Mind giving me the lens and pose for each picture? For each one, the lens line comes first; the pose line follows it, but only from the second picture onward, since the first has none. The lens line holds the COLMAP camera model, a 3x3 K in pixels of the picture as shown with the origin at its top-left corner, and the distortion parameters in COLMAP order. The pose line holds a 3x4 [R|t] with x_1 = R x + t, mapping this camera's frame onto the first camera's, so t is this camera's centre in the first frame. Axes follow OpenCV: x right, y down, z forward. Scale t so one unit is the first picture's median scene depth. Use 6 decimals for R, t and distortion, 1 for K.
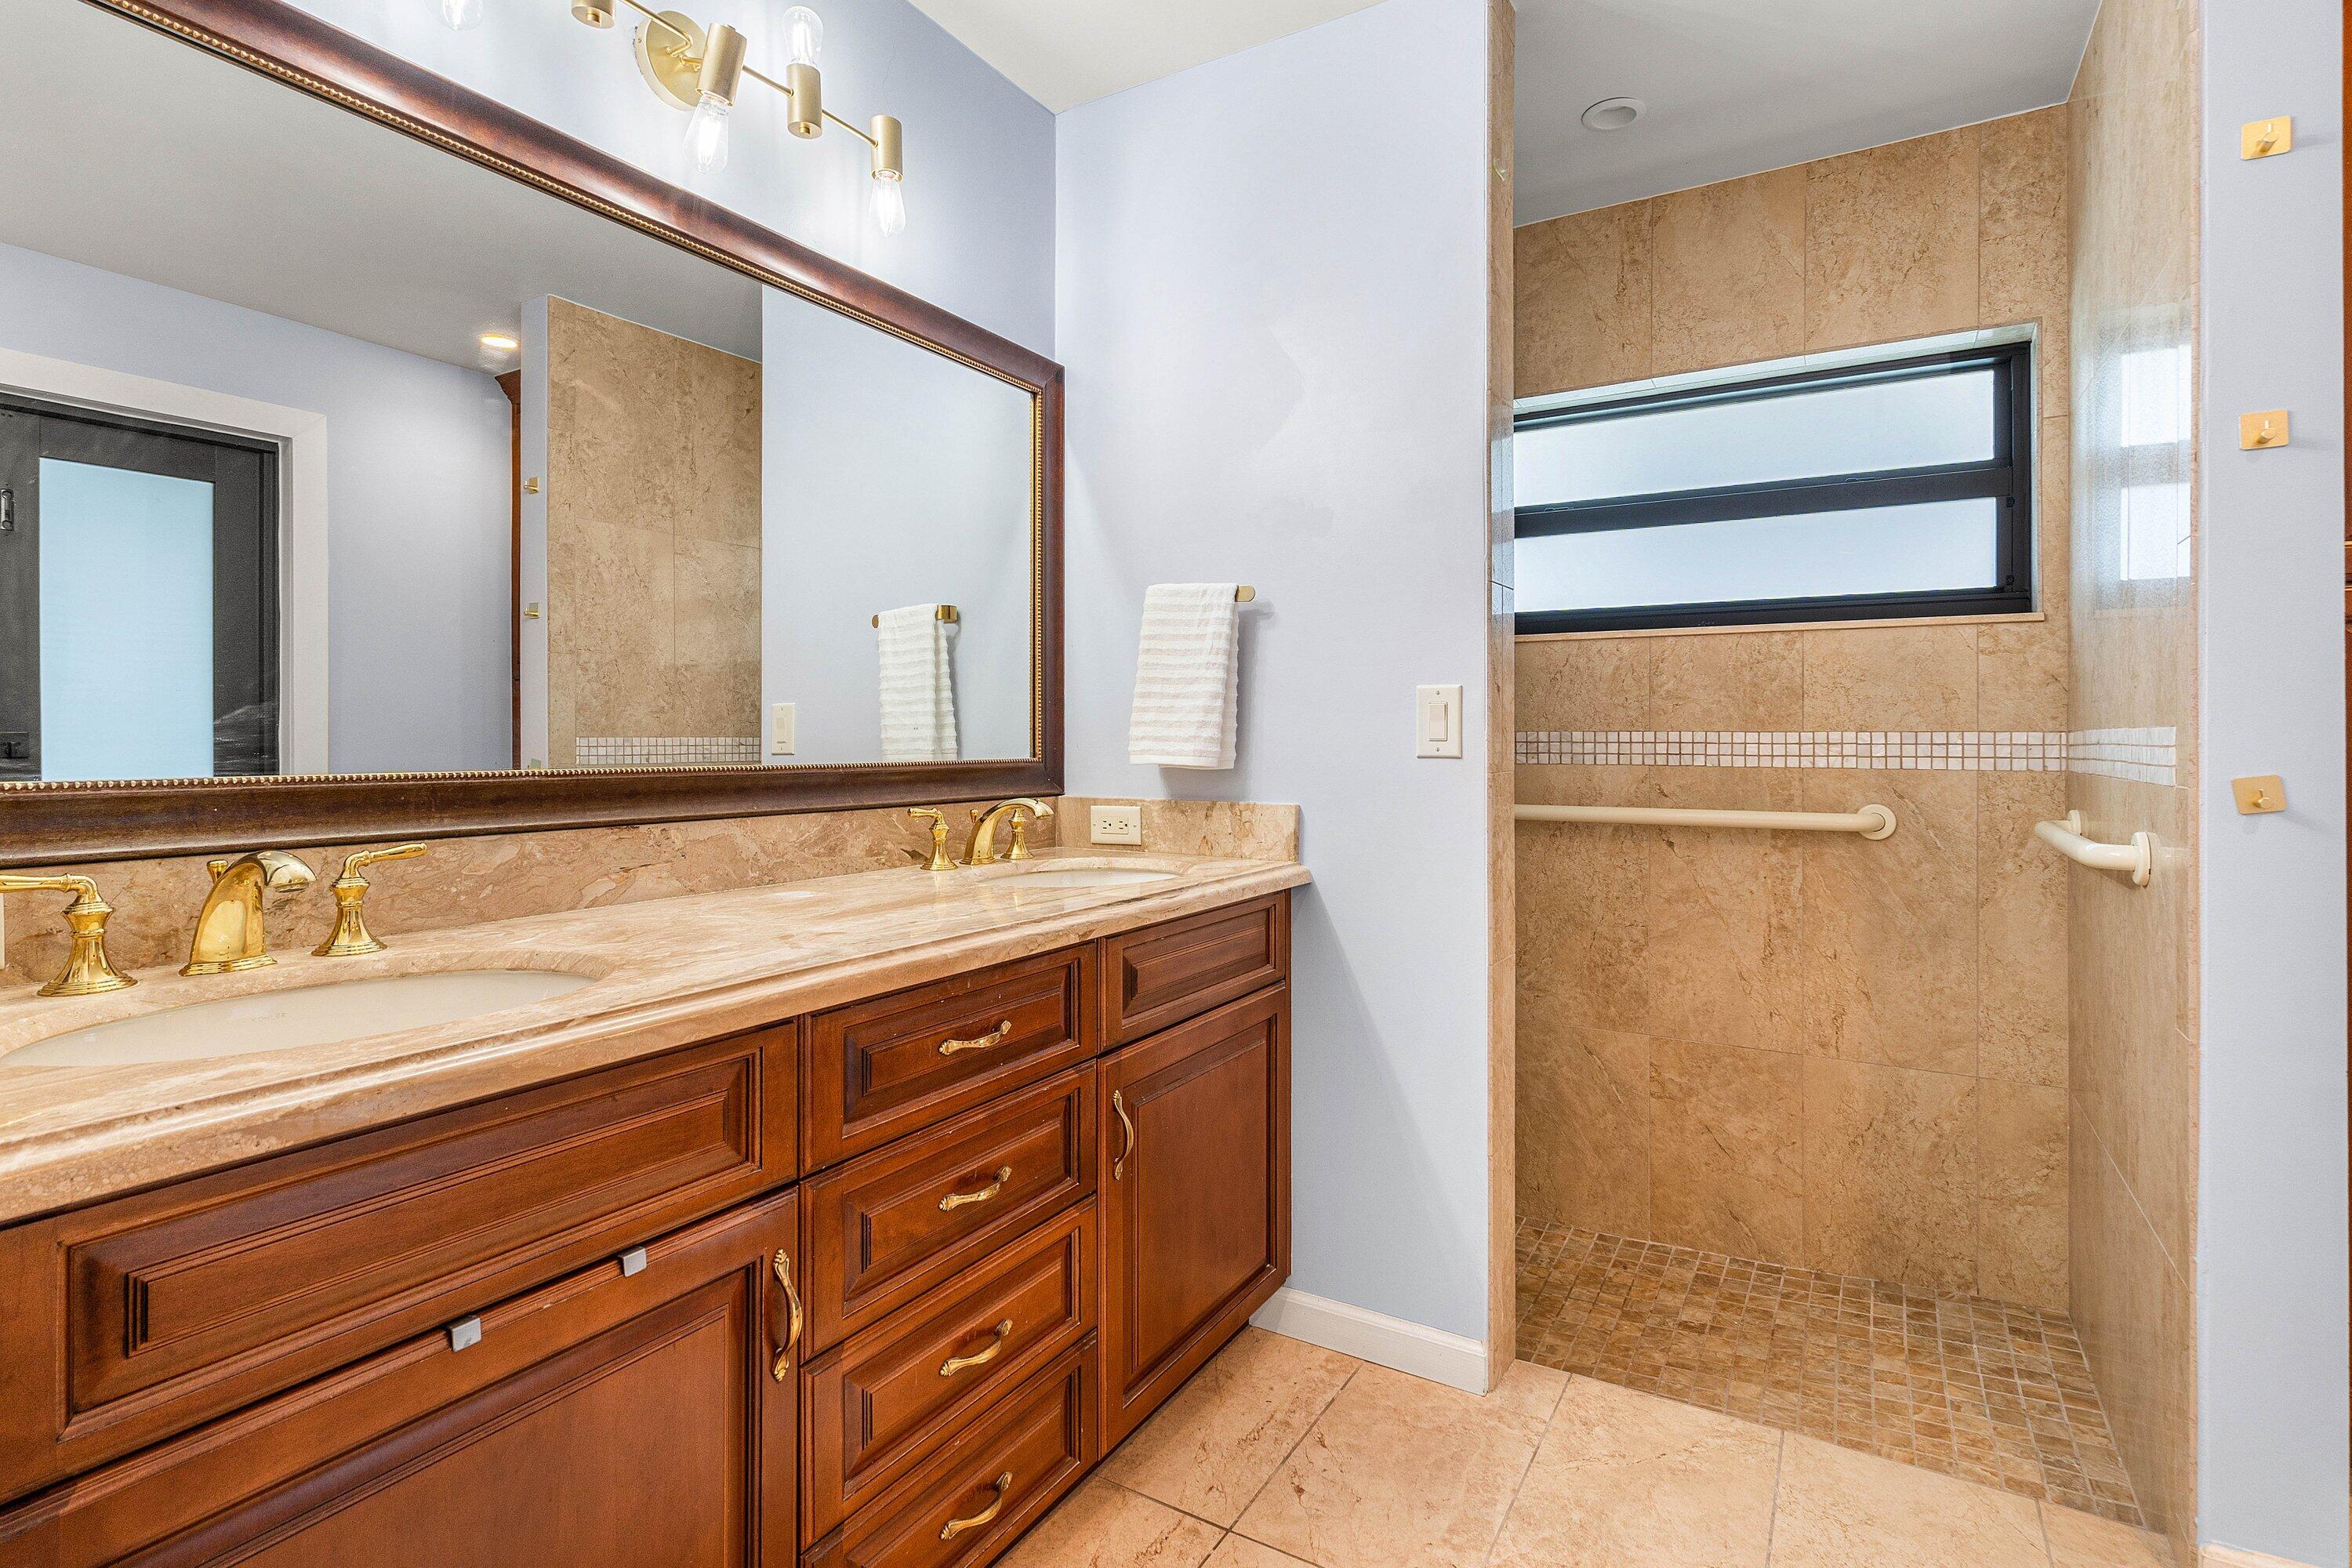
lens RADIAL K [[1155.4, 0, 1178.3], [0, 1155.4, 741.4], [0, 0, 1]] dist [0.001047, -0.001063]
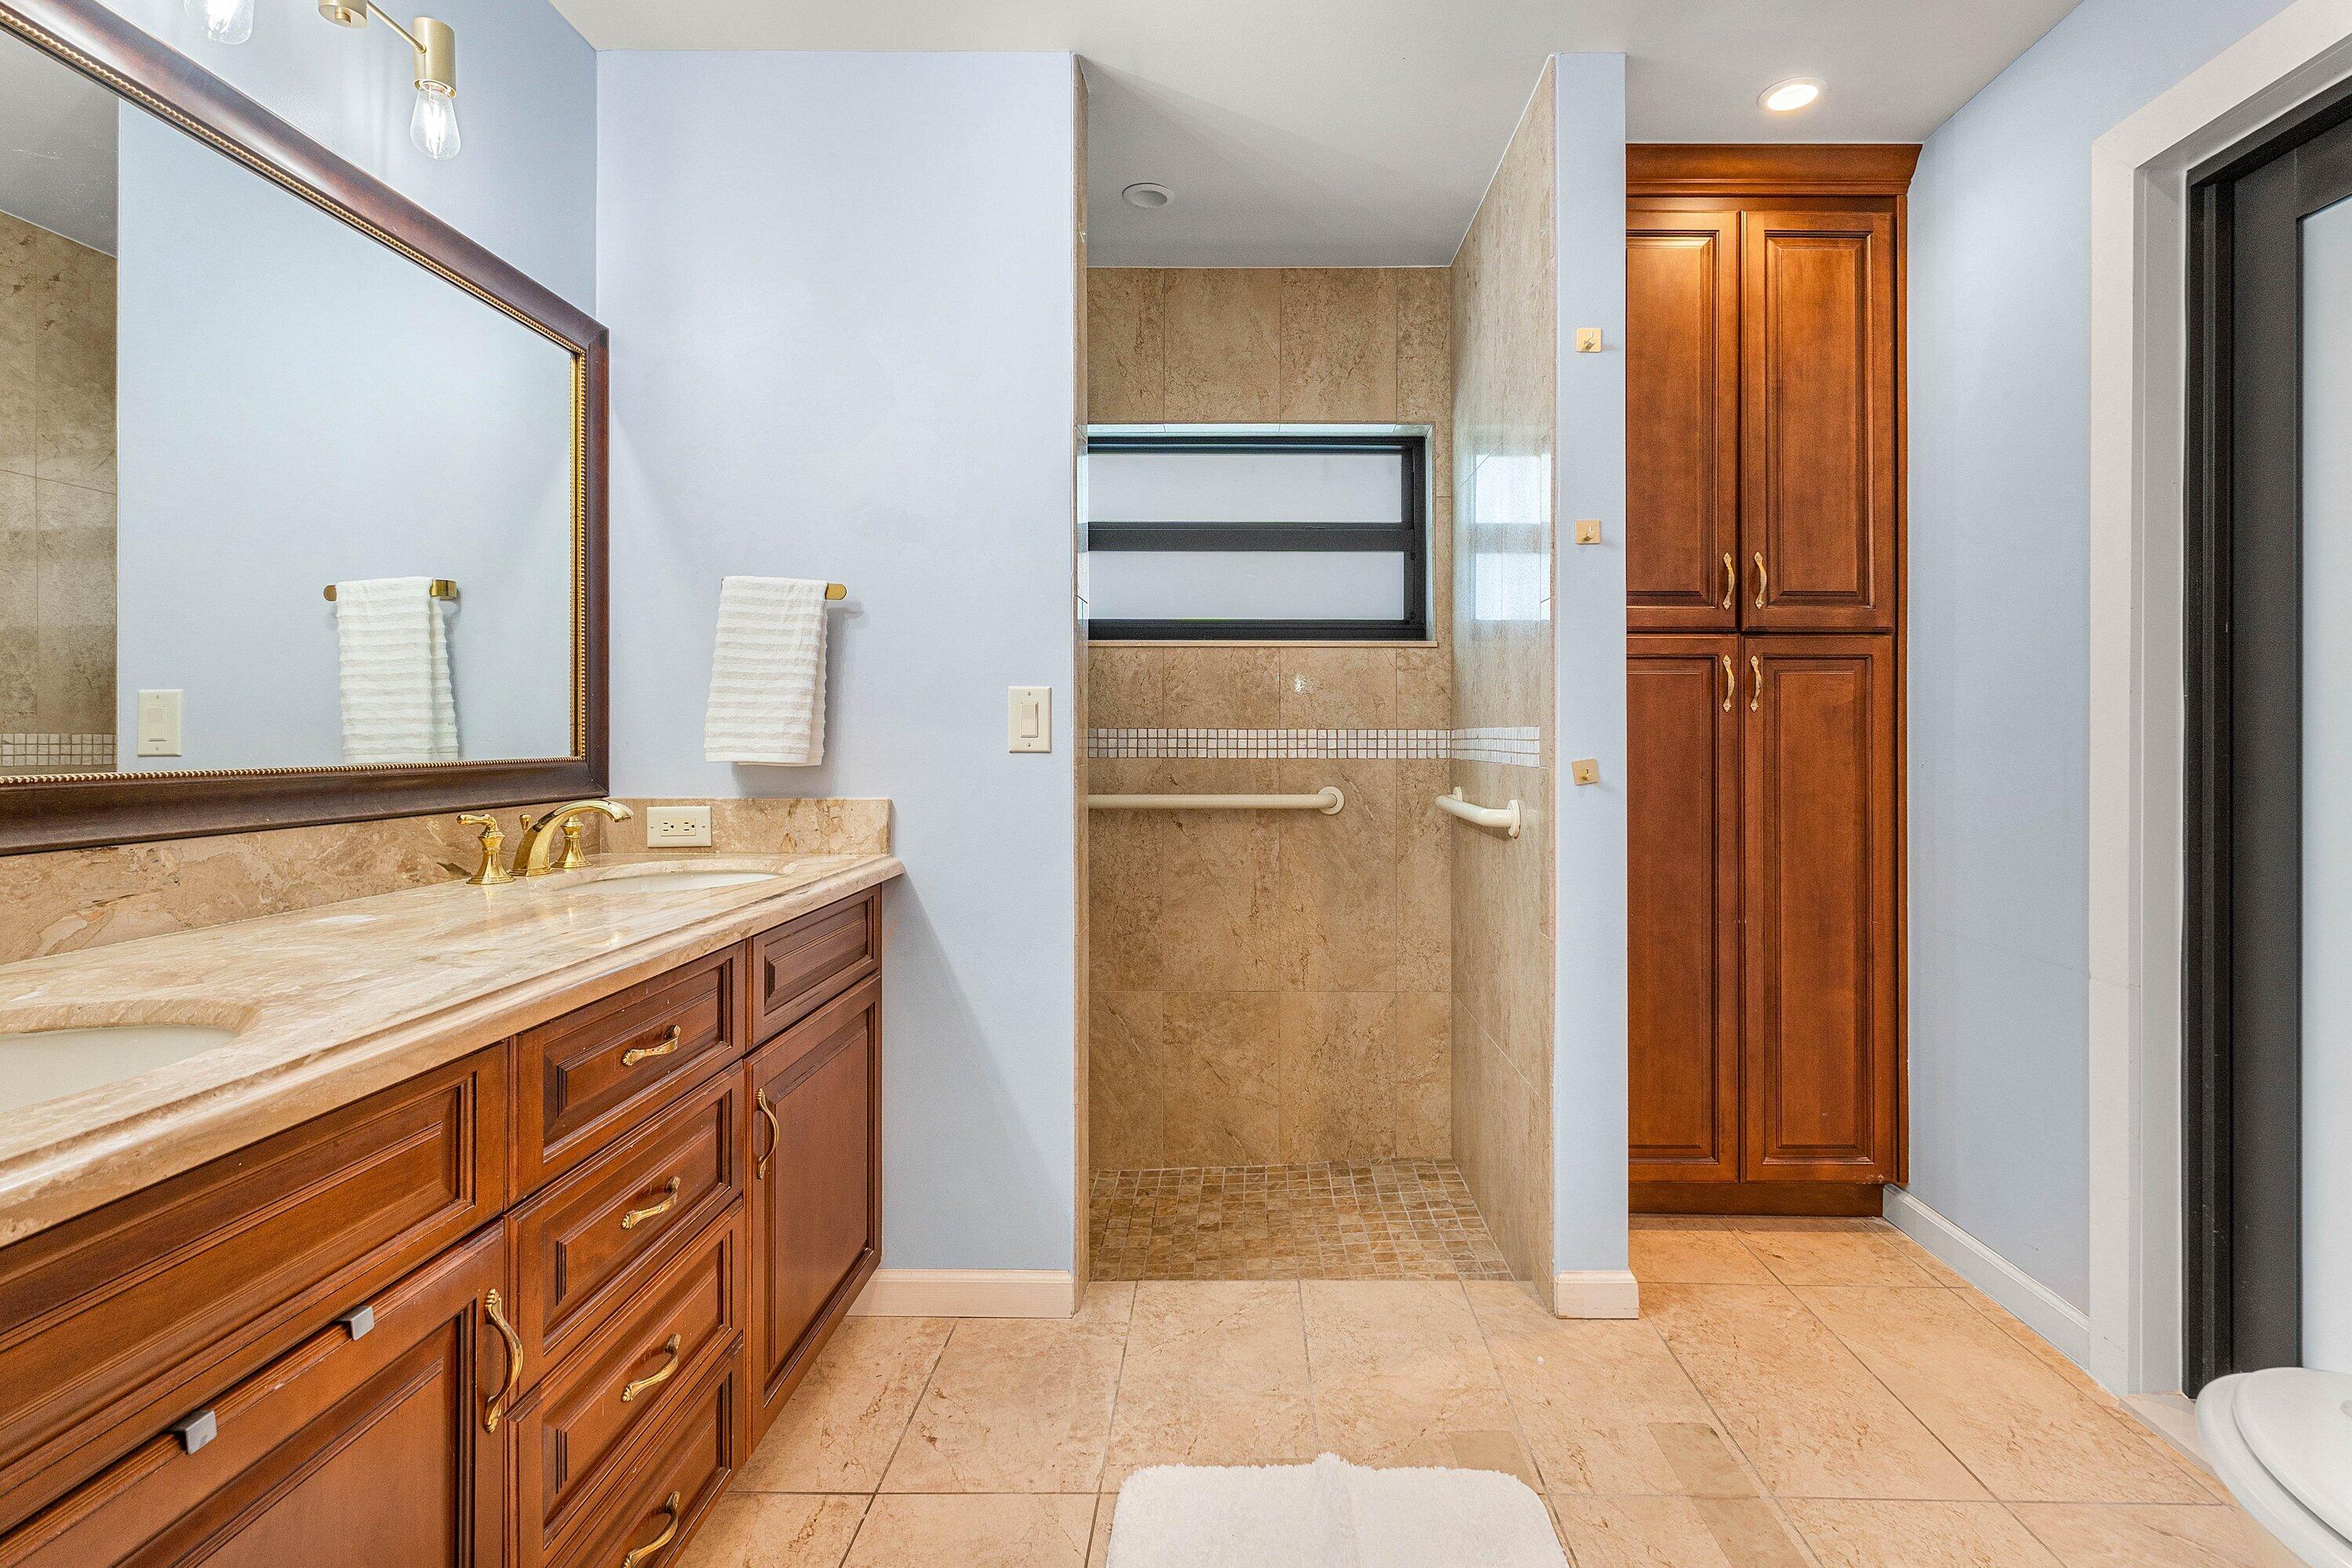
lens RADIAL K [[1155.4, 0, 1246.8], [0, 1155.4, 739.4], [0, 0, 1]] dist [0.001047, -0.001063]
pose [[0.858844, -0.002742, 0.512230, -0.150532], [0.001840, 0.999996, 0.002268, -0.000384], [-0.512234, -0.001005, 0.858846, -0.051322]]
